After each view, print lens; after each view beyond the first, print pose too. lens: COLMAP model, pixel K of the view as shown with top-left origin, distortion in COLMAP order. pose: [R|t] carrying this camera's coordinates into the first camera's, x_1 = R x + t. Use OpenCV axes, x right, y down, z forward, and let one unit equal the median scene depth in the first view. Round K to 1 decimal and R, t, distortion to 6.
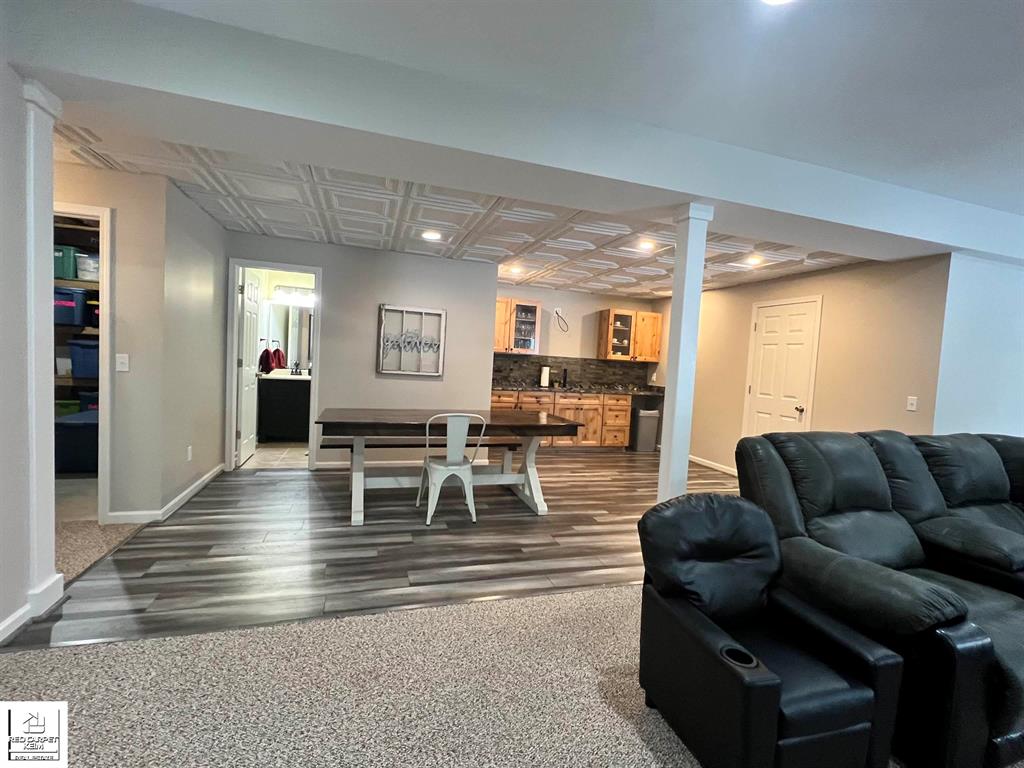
lens RADIAL K [[464.9, 0, 512.0], [0, 464.9, 384.0], [0, 0, 1]] dist [0.000258, 0.000100]
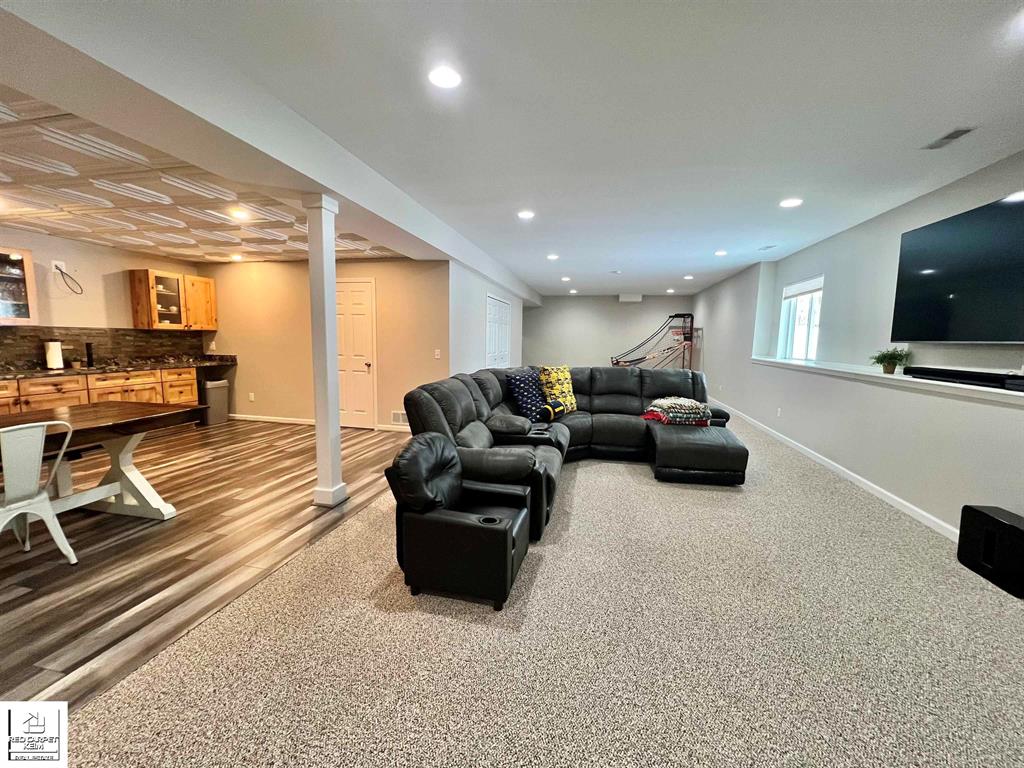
lens RADIAL K [[410.5, 0, 512.0], [0, 410.5, 384.0], [0, 0, 1]] dist [-0.000554, 0.000231]
pose [[0.500175, -0.144248, 0.853825, -0.228720], [0.055333, 0.989337, 0.134728, -0.032129], [-0.864155, -0.020143, 0.502823, 0.070188]]
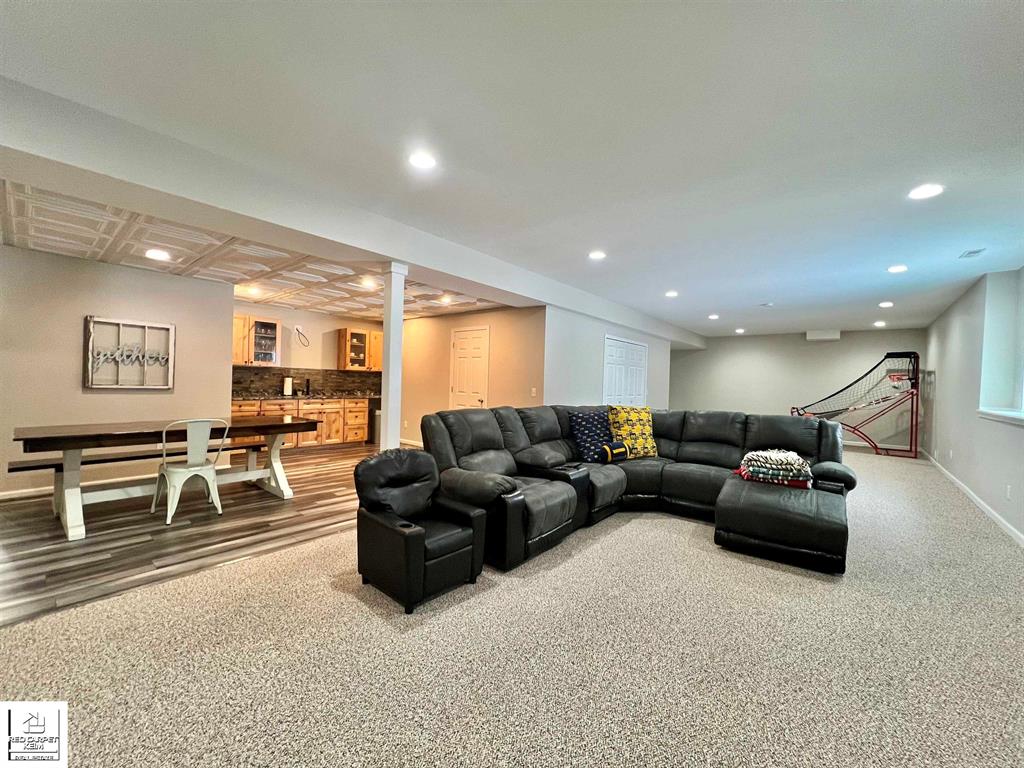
lens RADIAL K [[410.5, 0, 512.0], [0, 410.5, 384.0], [0, 0, 1]] dist [-0.000554, 0.000231]
pose [[0.844111, -0.036143, 0.534949, -0.003760], [0.046638, 0.998893, -0.006104, 0.016926], [-0.534136, 0.030101, 0.844862, -0.219671]]
